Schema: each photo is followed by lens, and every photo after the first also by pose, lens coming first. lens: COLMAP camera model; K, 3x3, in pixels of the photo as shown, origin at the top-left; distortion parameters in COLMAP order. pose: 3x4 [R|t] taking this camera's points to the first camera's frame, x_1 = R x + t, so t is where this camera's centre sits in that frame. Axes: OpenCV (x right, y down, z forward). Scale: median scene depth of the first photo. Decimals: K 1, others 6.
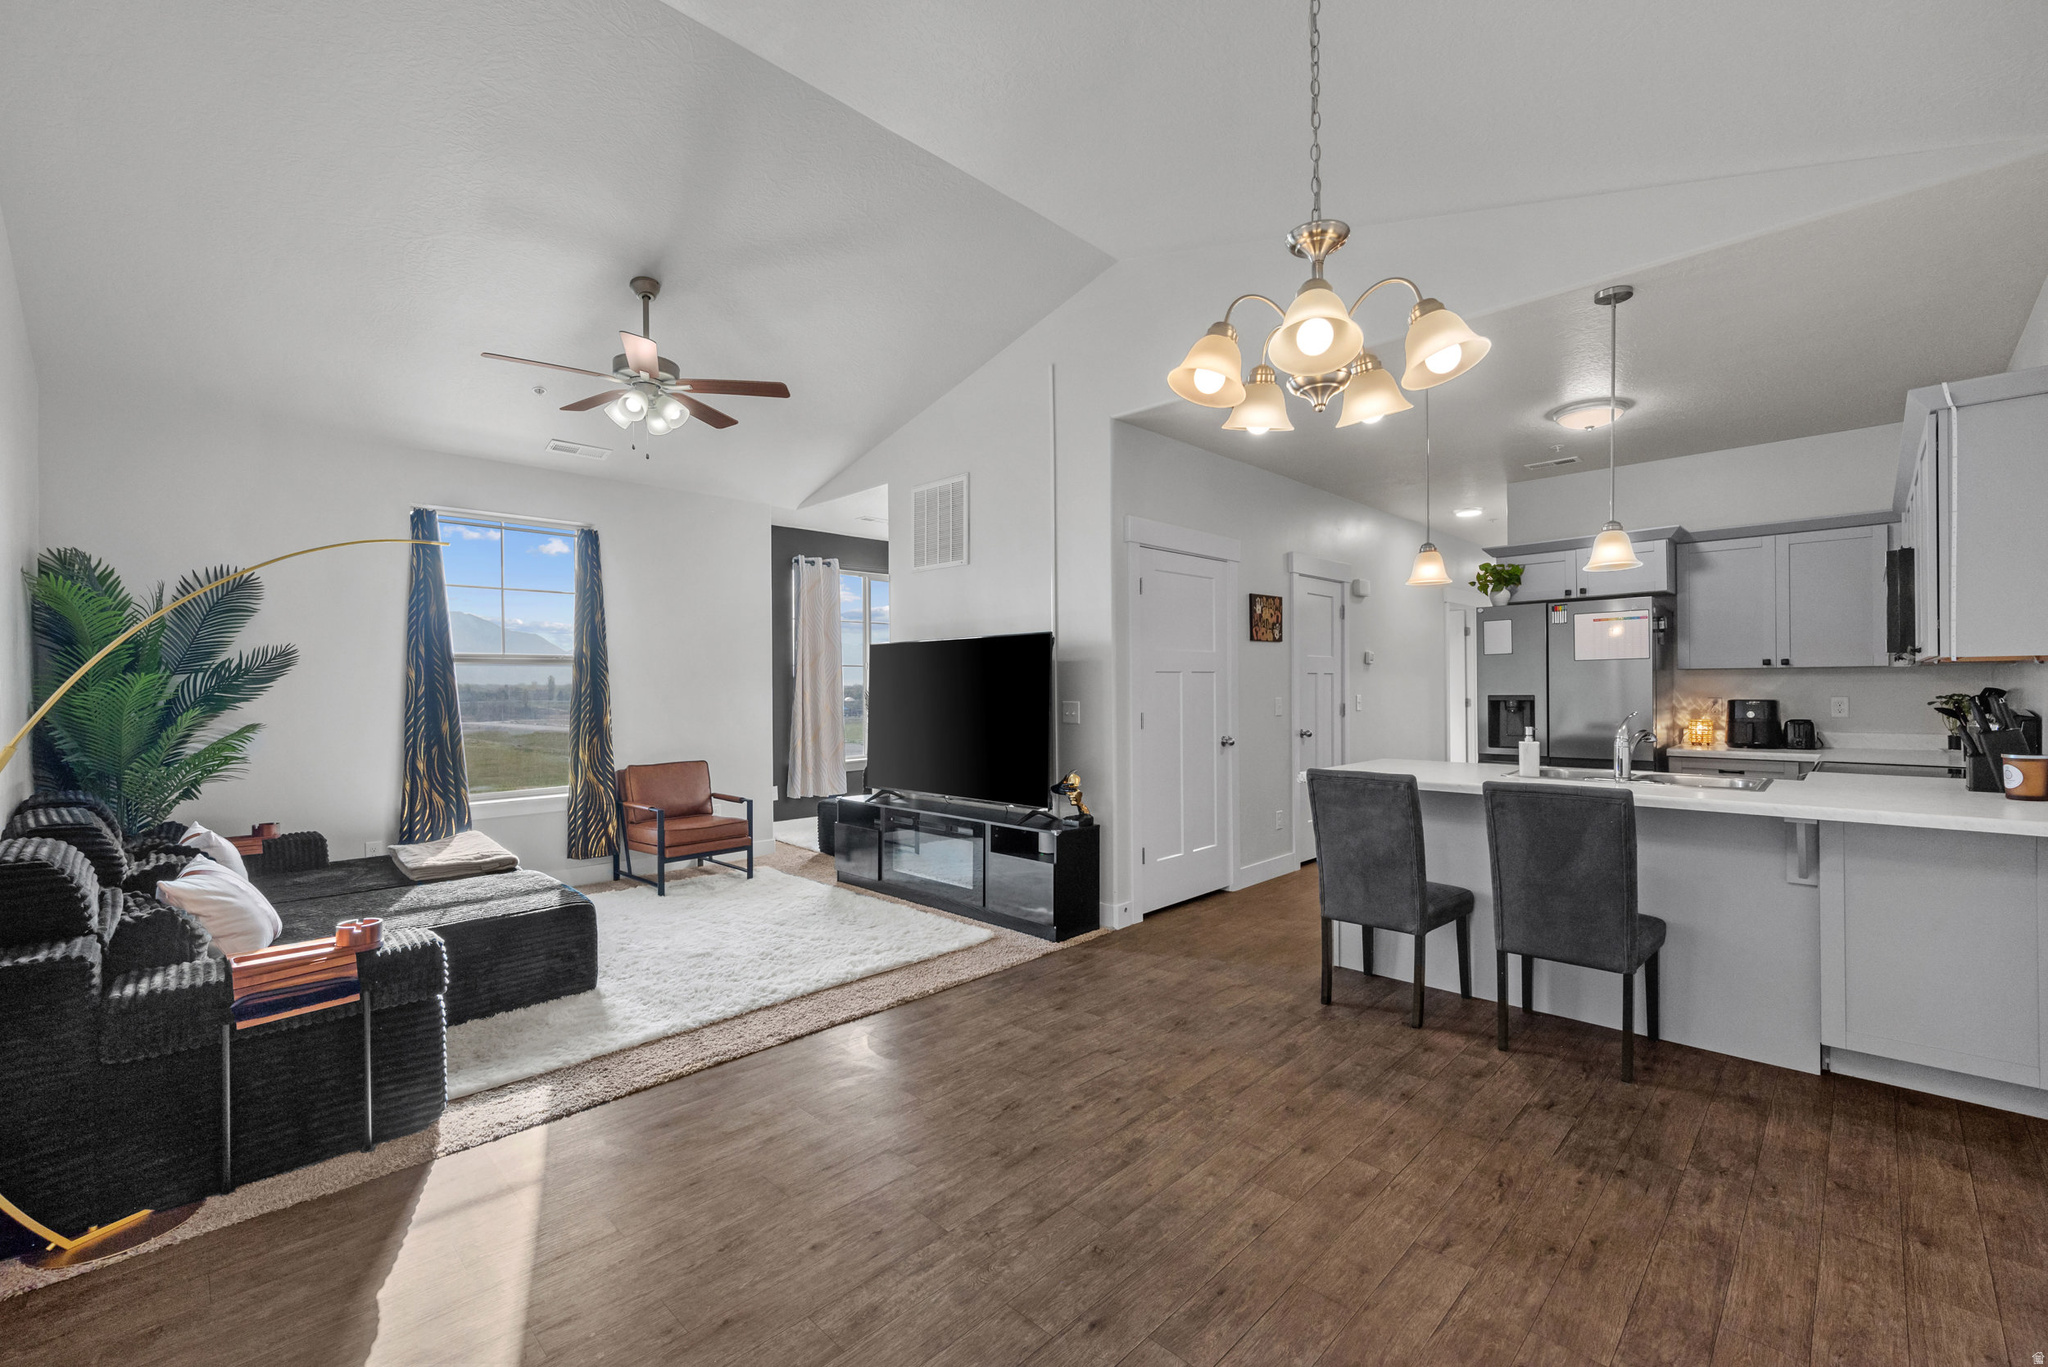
lens RADIAL K [[858.5, 0, 1032.5], [0, 858.5, 687.8], [0, 0, 1]] dist [-0.001484, -0.000026]
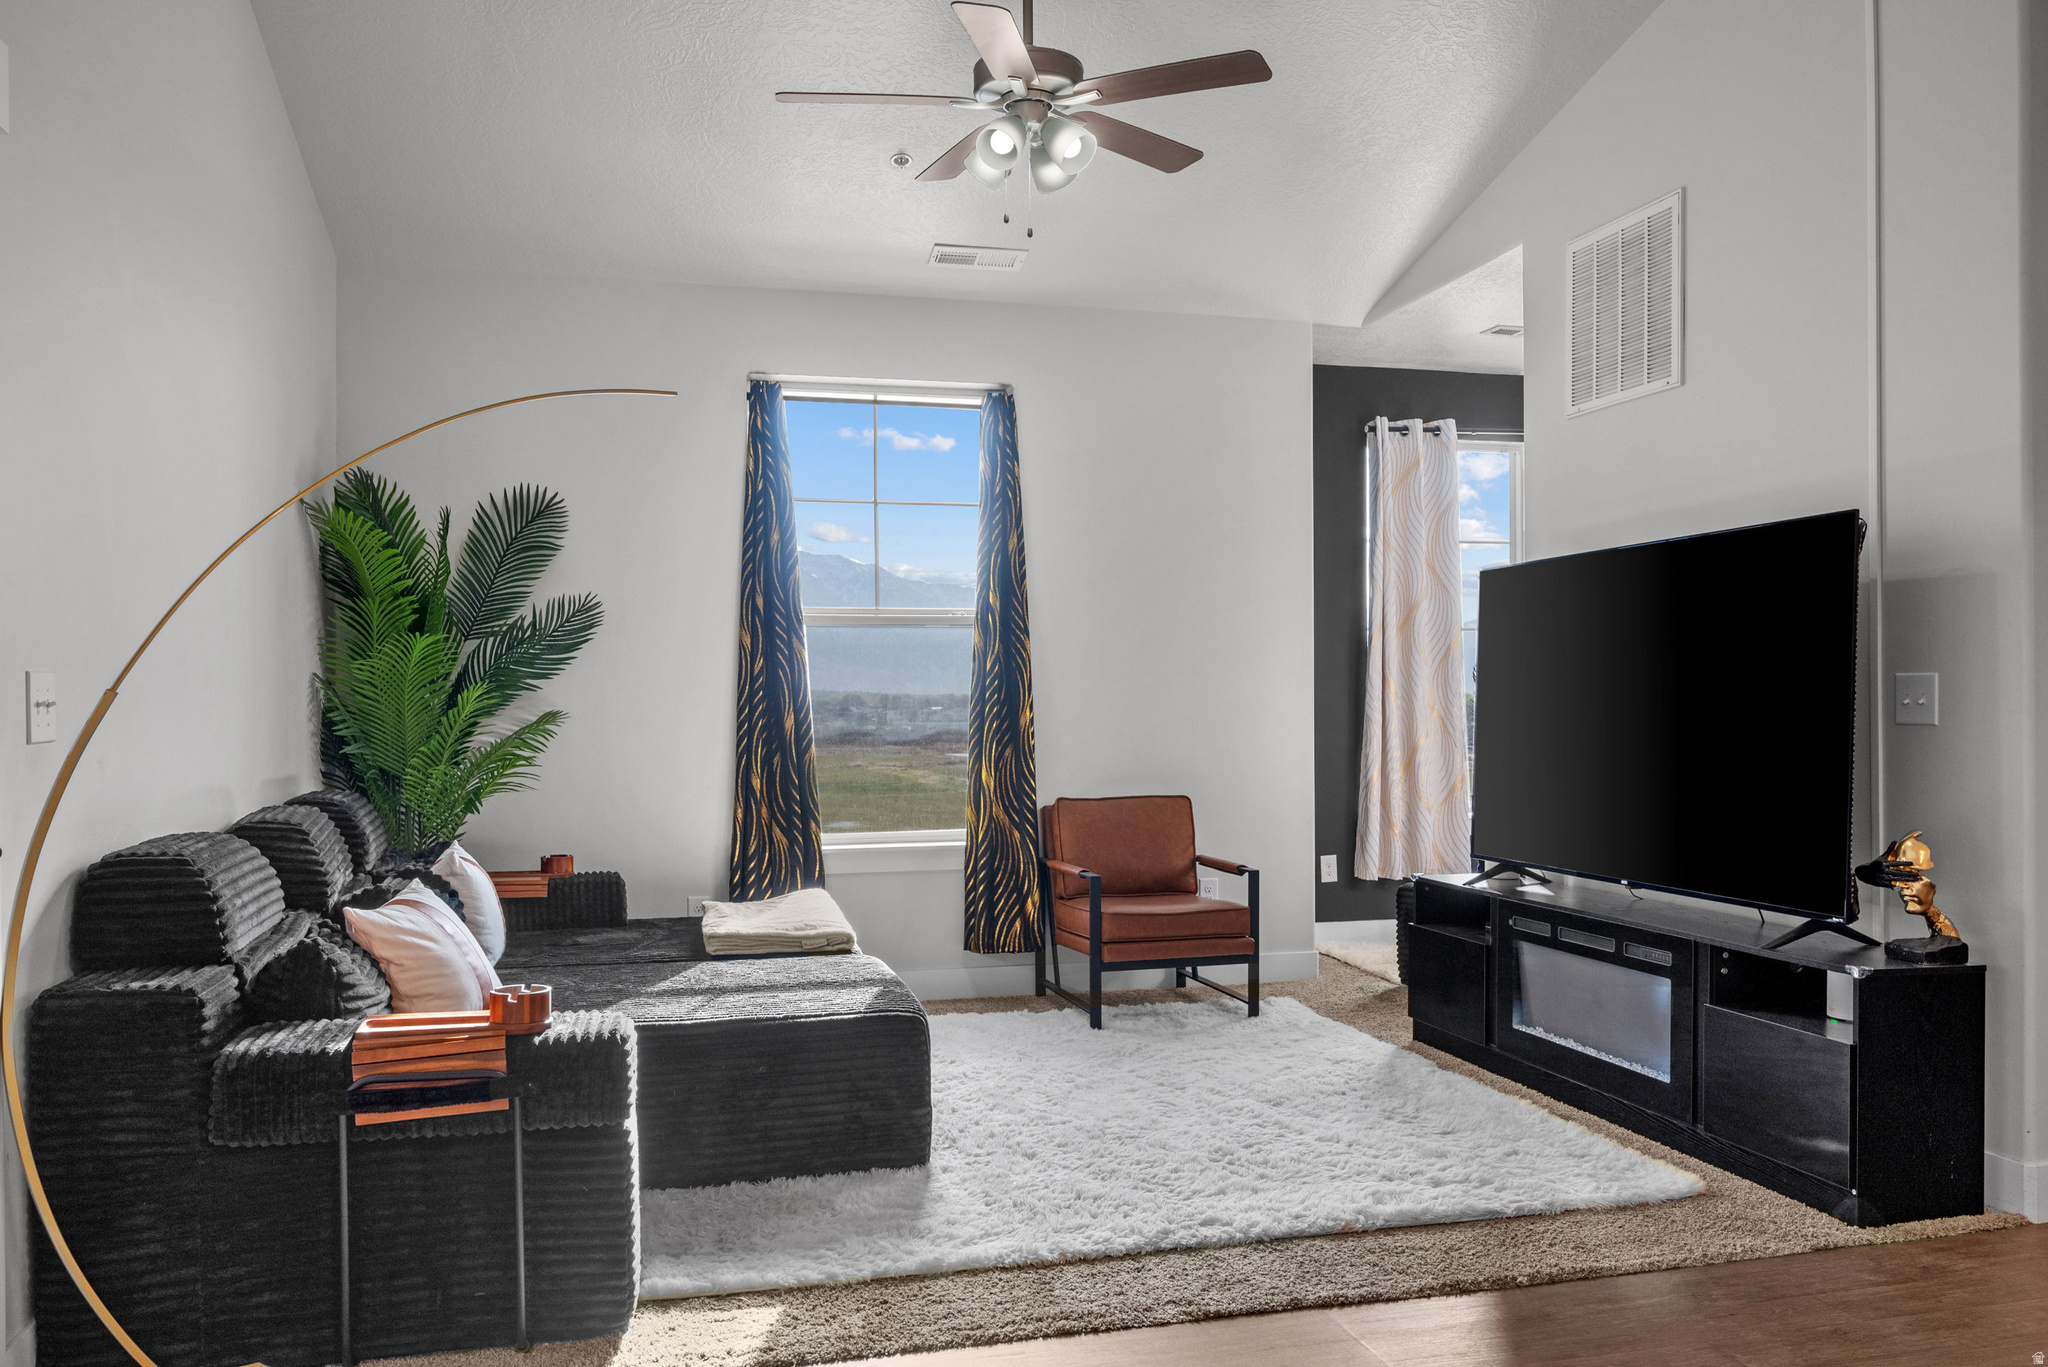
lens RADIAL K [[1585.8, 0, 1036.5], [0, 1585.8, 707.3], [0, 0, 1]] dist [0.001127, -0.002142]
pose [[0.858866, 0.003799, -0.512187, 0.082809], [-0.002199, 0.999991, 0.003729, 0.034739], [0.512196, -0.002077, 0.858866, 0.108879]]
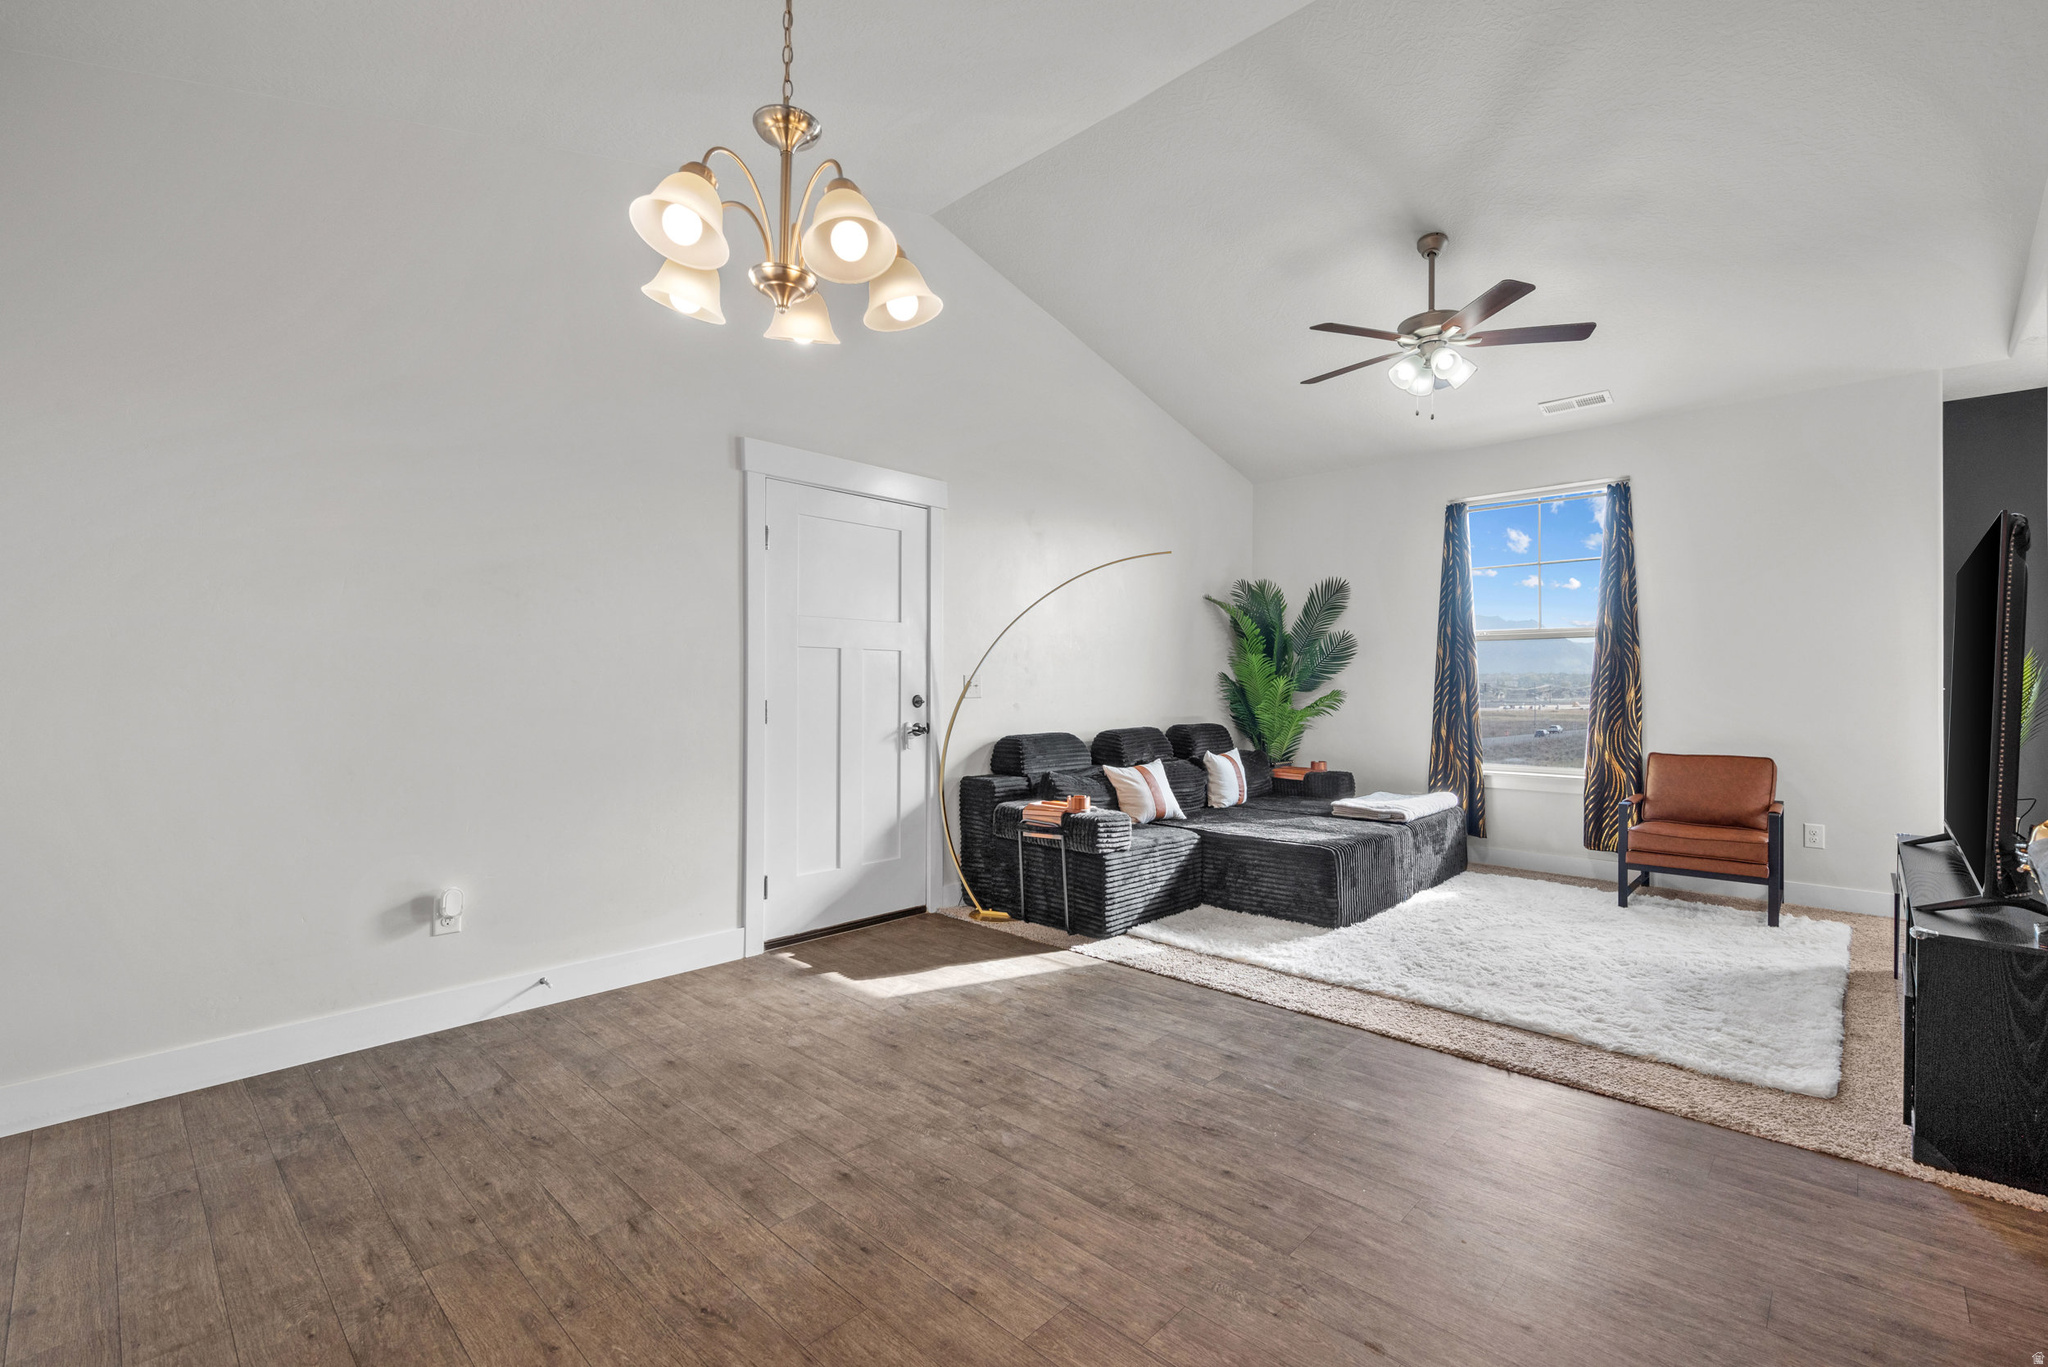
lens RADIAL K [[884.3, 0, 1030.7], [0, 884.3, 687.1], [0, 0, 1]] dist [-0.000232, -0.000355]
pose [[0.019652, 0.007426, -0.999779, 0.523882], [-0.004174, 0.999964, 0.007345, 0.030196], [0.999798, 0.004029, 0.019683, 0.505866]]
